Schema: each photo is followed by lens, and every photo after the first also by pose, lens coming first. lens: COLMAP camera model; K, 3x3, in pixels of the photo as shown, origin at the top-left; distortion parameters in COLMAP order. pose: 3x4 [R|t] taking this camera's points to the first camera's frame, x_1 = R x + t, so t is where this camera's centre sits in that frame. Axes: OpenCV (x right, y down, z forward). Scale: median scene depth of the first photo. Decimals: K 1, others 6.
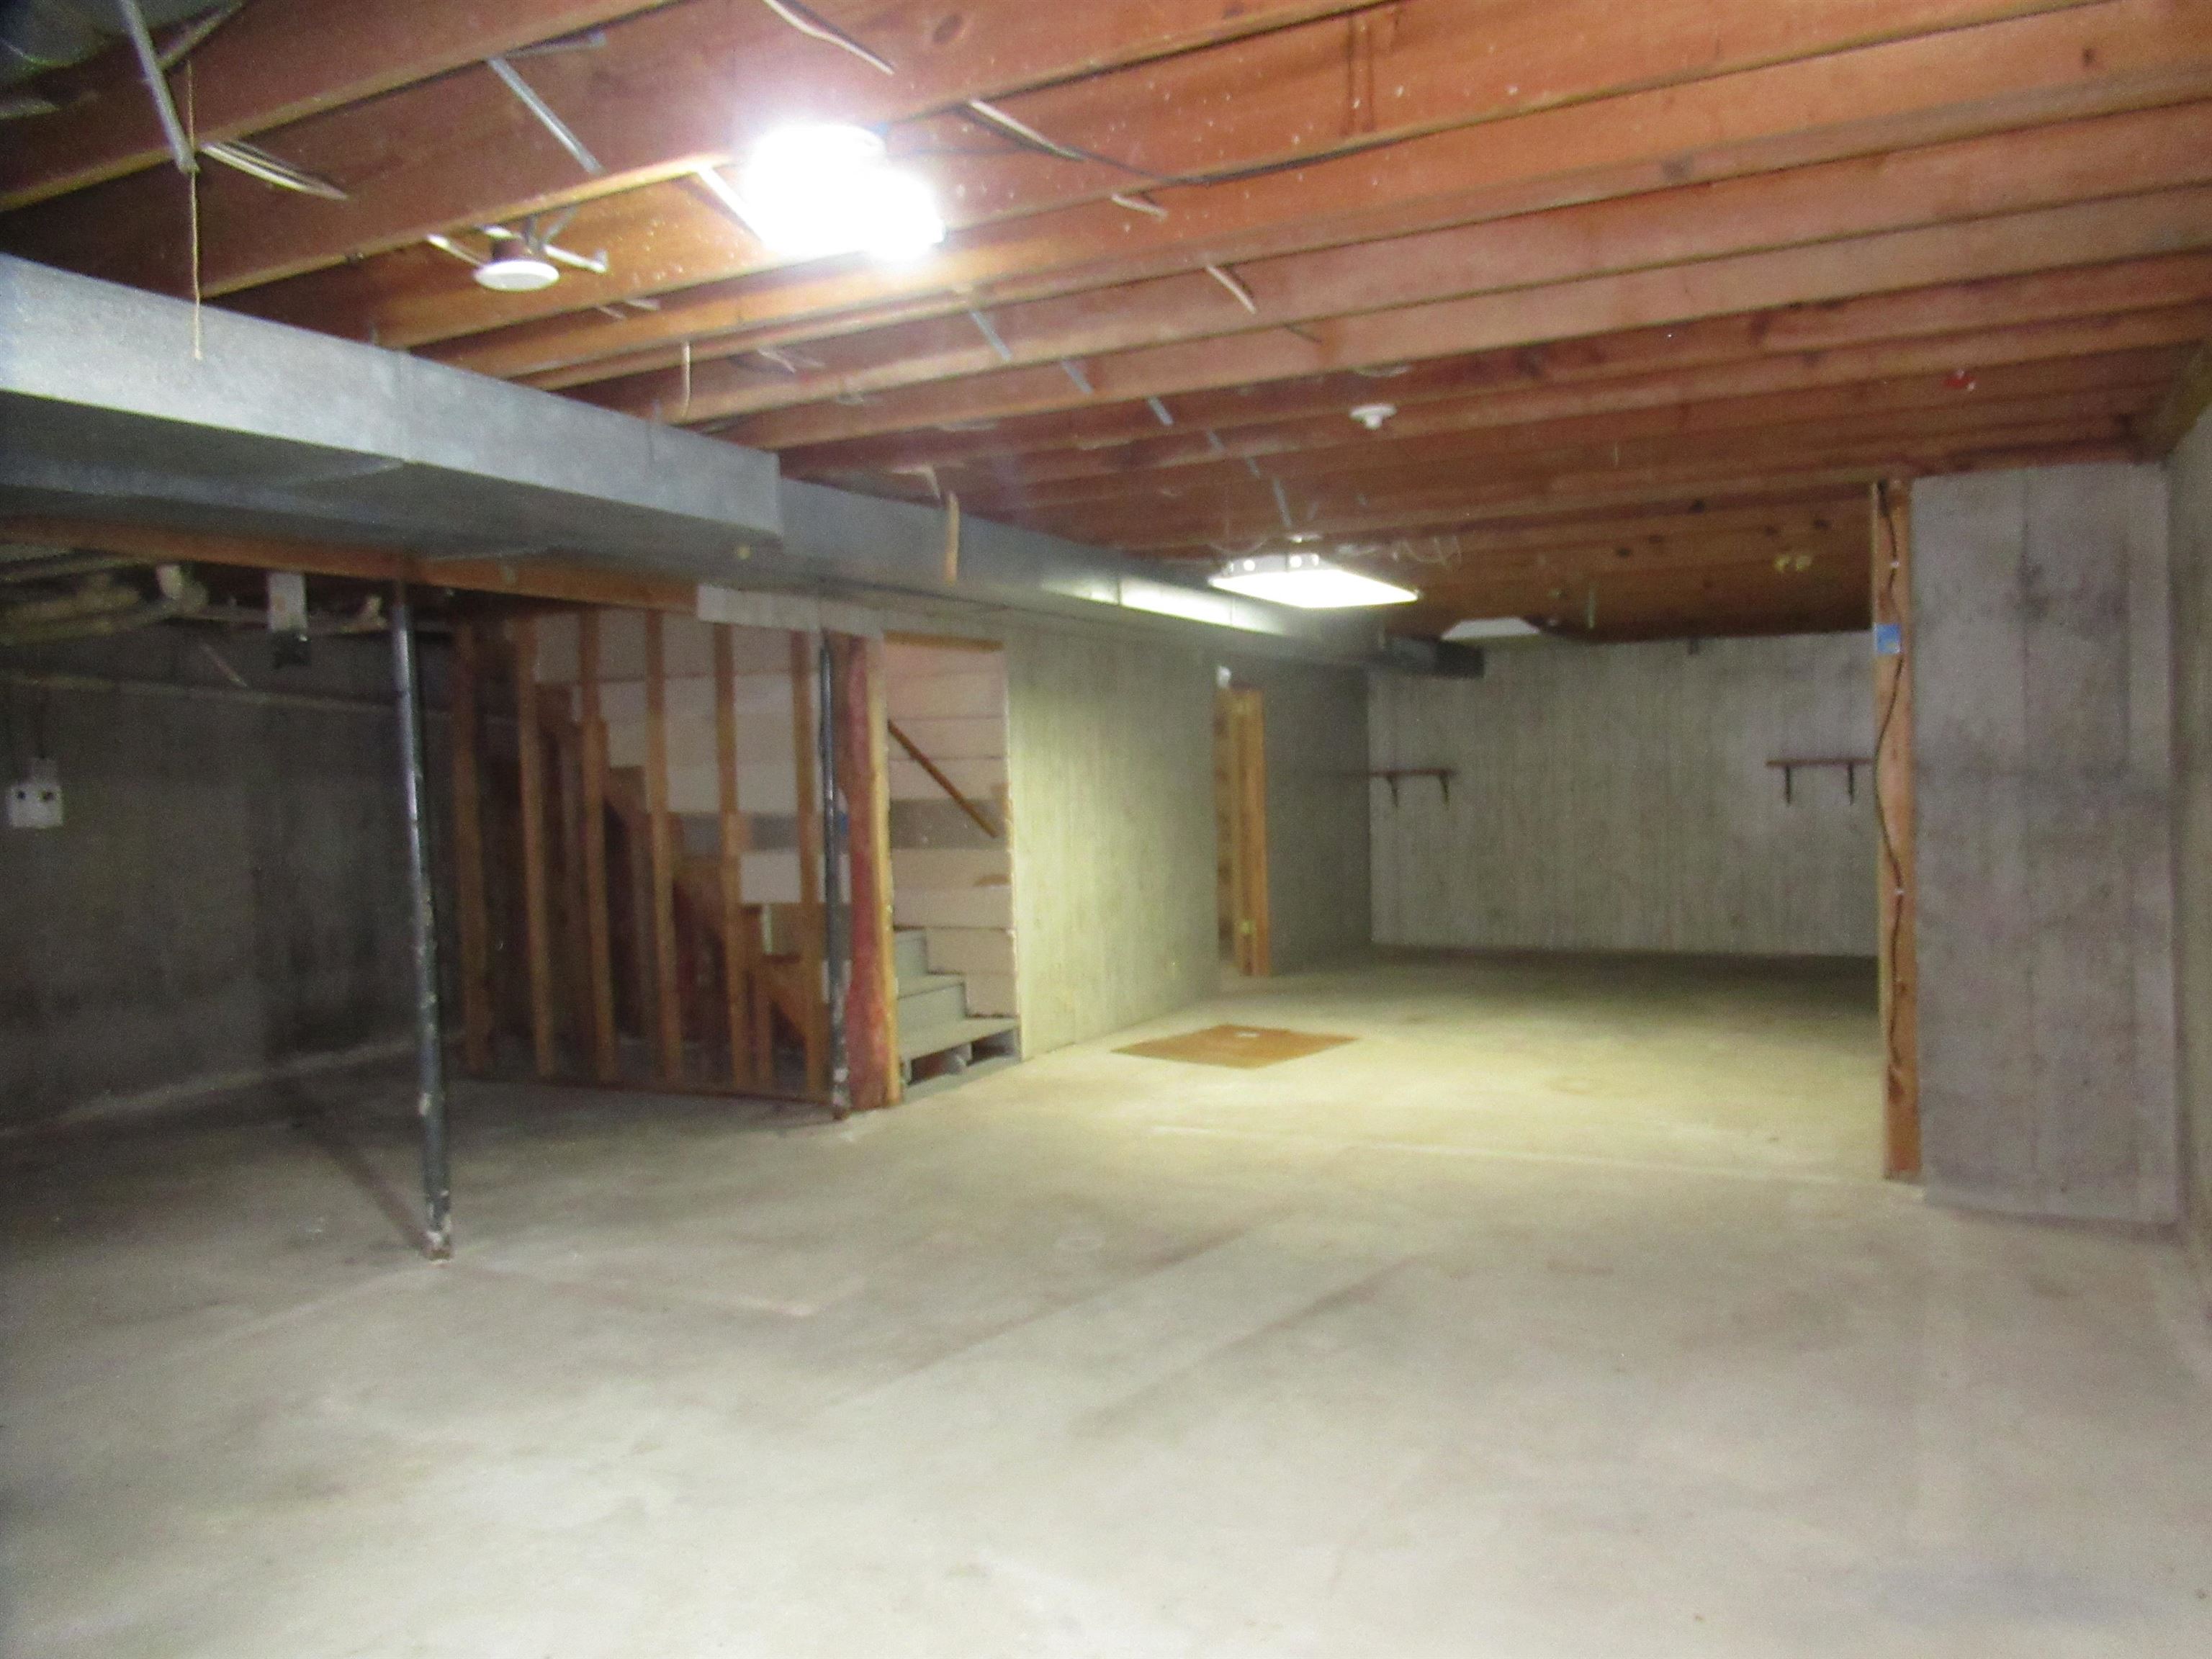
lens RADIAL K [[1658.9, 0, 1106.0], [0, 1658.9, 829.5], [0, 0, 1]] dist [-0.002526, -0.001802]
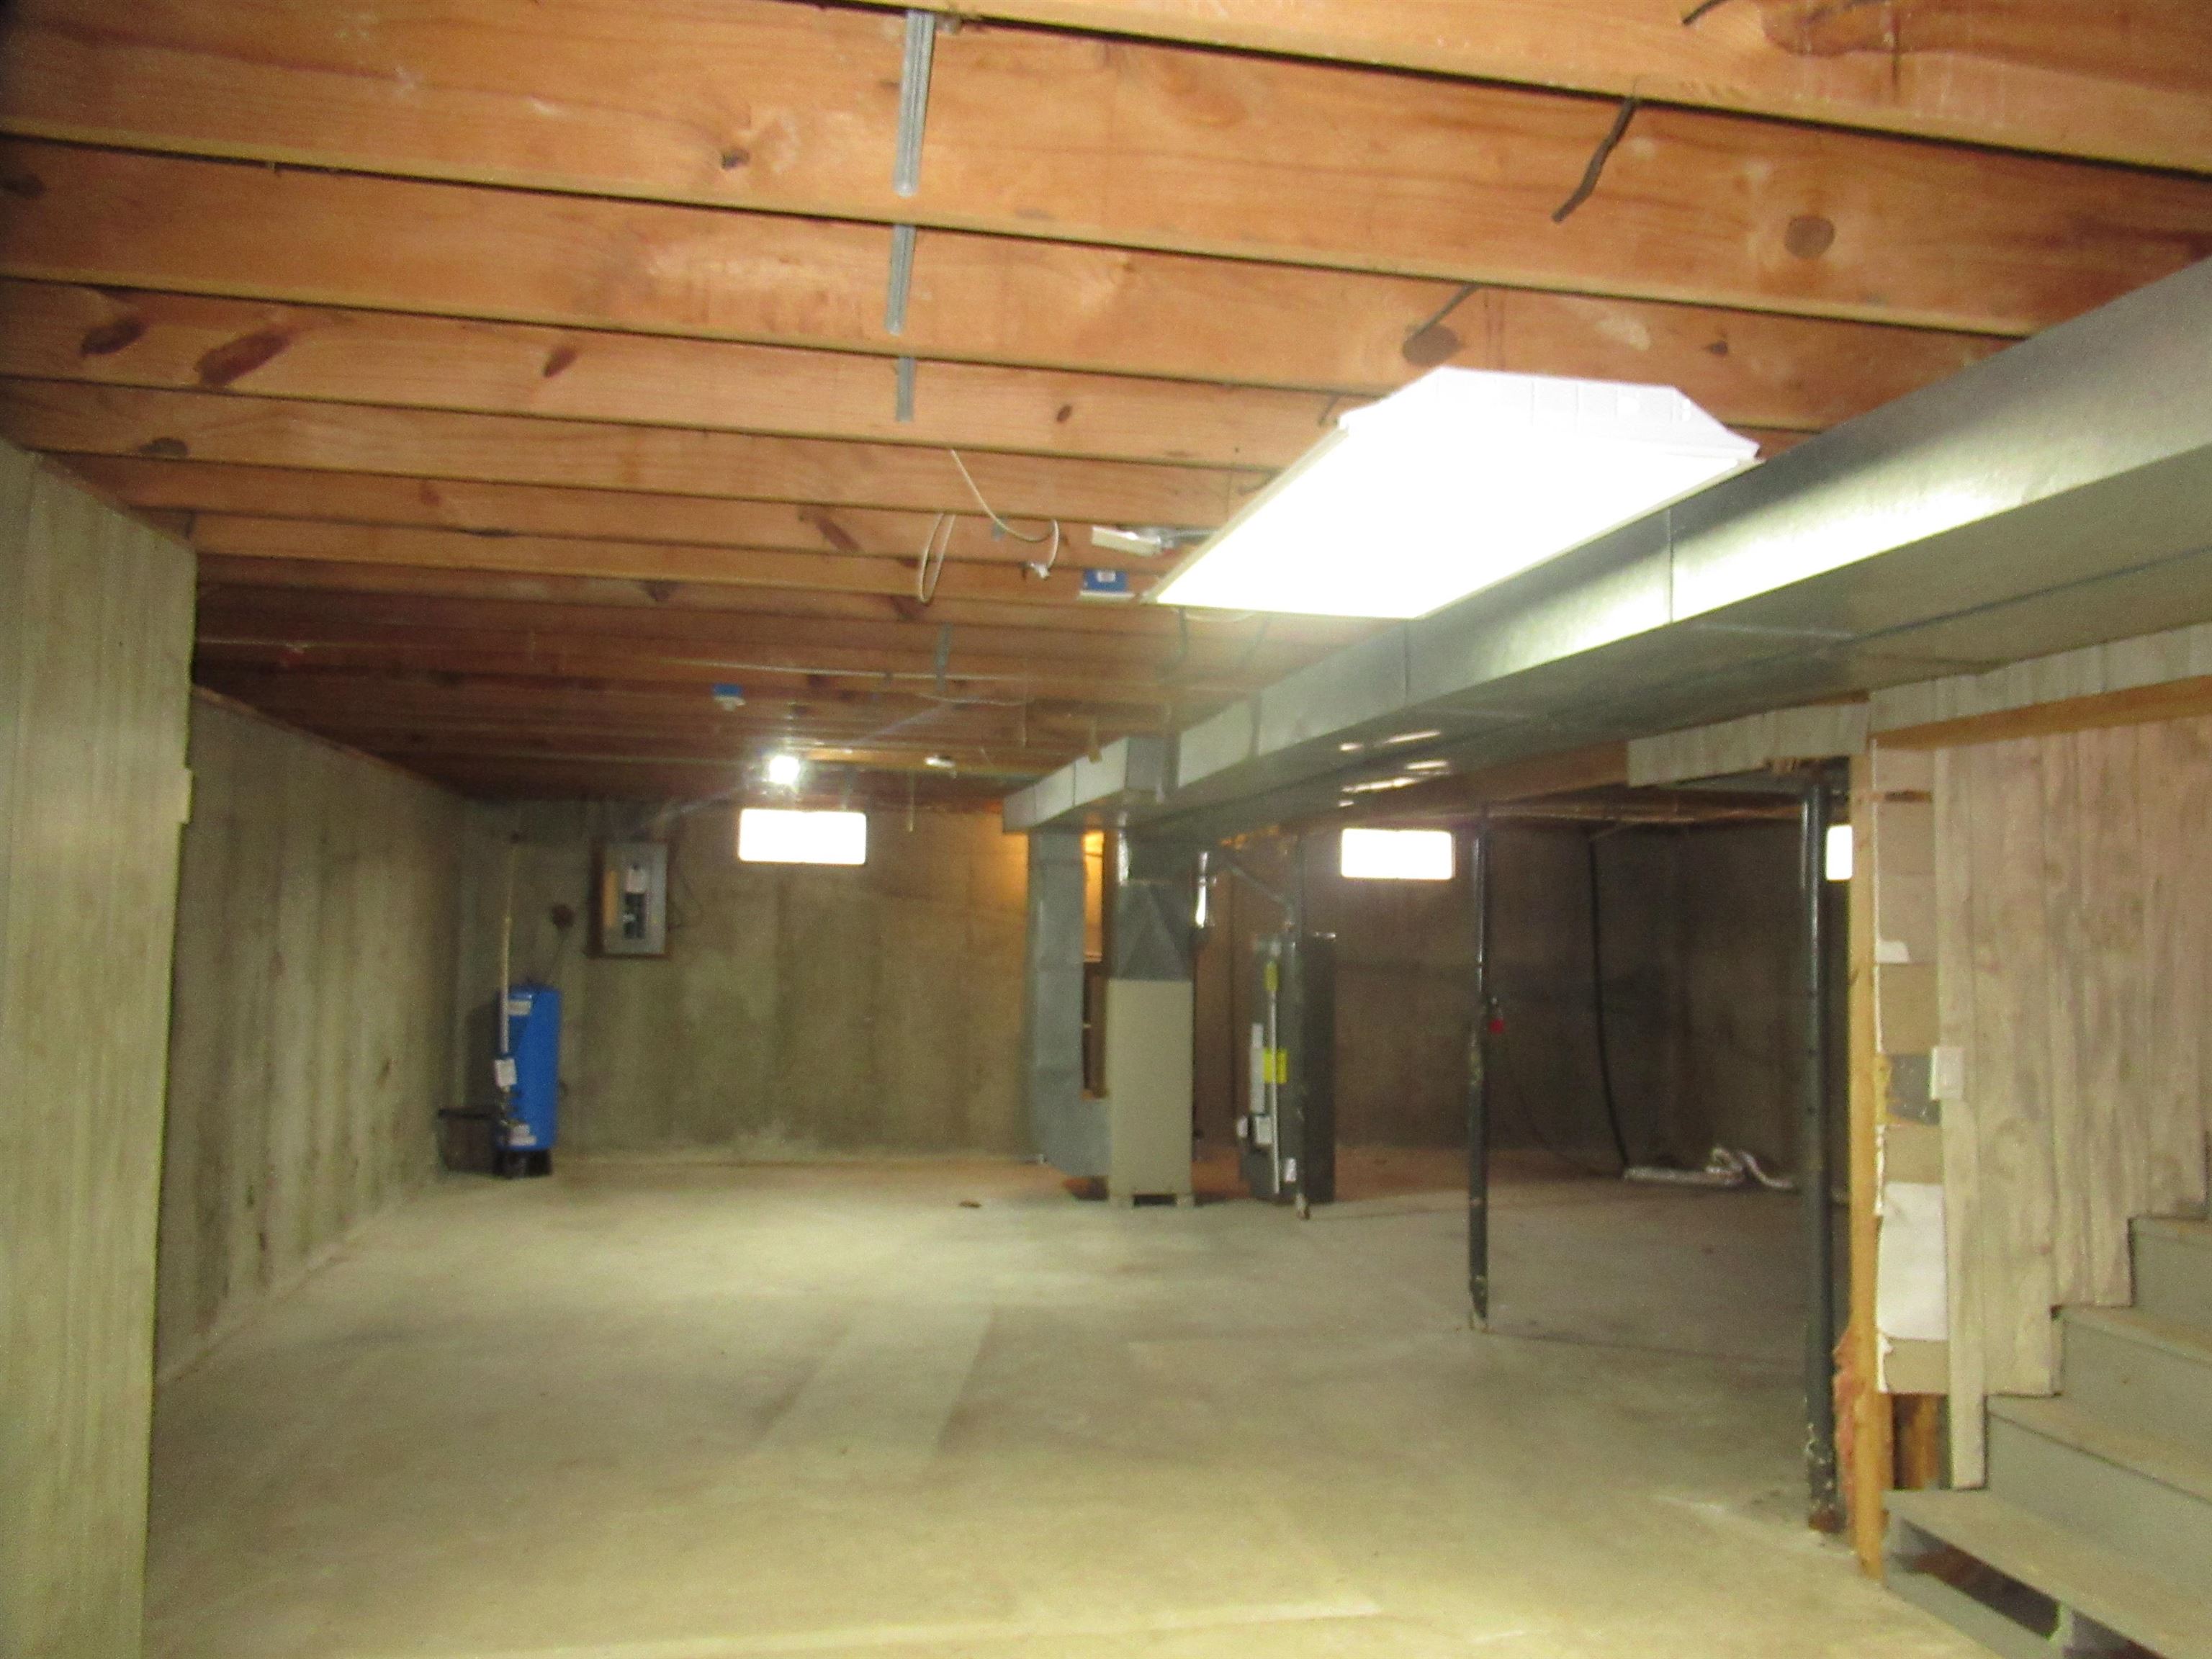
lens RADIAL K [[1658.9, 0, 1106.0], [0, 1658.9, 829.5], [0, 0, 1]] dist [-0.002526, -0.001802]
pose [[-0.795060, -0.005374, -0.606507, 0.612676], [-0.002944, 0.999983, -0.005002, -0.120553], [0.606524, -0.002191, -0.795062, 1.880315]]
